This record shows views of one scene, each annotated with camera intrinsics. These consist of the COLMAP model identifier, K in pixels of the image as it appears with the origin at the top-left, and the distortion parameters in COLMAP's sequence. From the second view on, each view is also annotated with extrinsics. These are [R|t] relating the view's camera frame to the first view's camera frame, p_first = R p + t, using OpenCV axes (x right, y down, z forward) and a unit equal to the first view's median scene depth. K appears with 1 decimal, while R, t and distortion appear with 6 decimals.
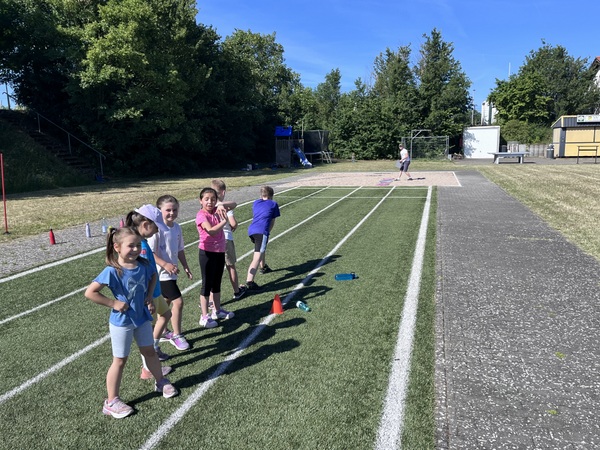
lens RADIAL K [[522.7, 0, 303.7], [0, 522.7, 230.3], [0, 0, 1]] dist [0.018752, 0.008916]
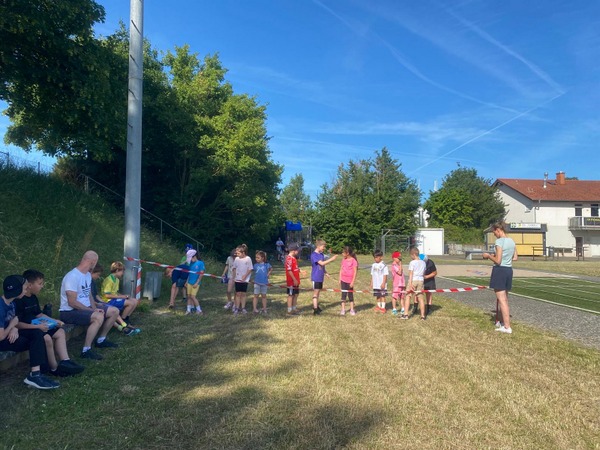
lens RADIAL K [[463.0, 0, 296.0], [0, 463.0, 225.7], [0, 0, 1]] dist [0.002327, 0.000255]
pose [[0.960936, 0.034486, 0.274614, -0.238928], [0.018621, 0.981903, -0.188467, -0.010546], [-0.276144, 0.186218, 0.942904, 0.087733]]
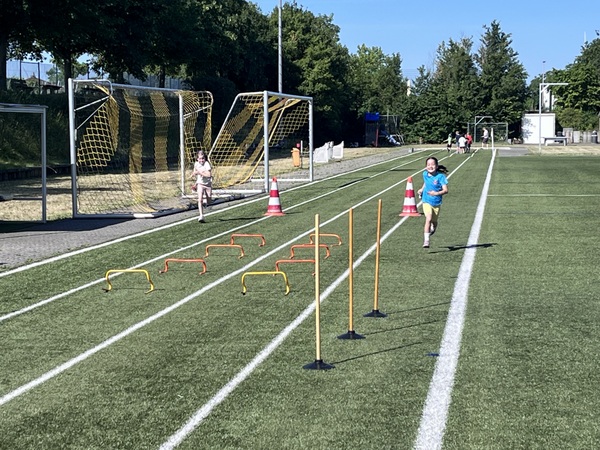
lens RADIAL K [[1368.5, 0, 297.5], [0, 1368.5, 222.0], [0, 0, 1]] dist [0.107307, 0.000000]
pose [[0.994872, 0.008203, 0.100807, -0.426398], [0.001474, 0.995424, -0.095544, 0.285759], [-0.101129, 0.095203, 0.990308, -1.687590]]
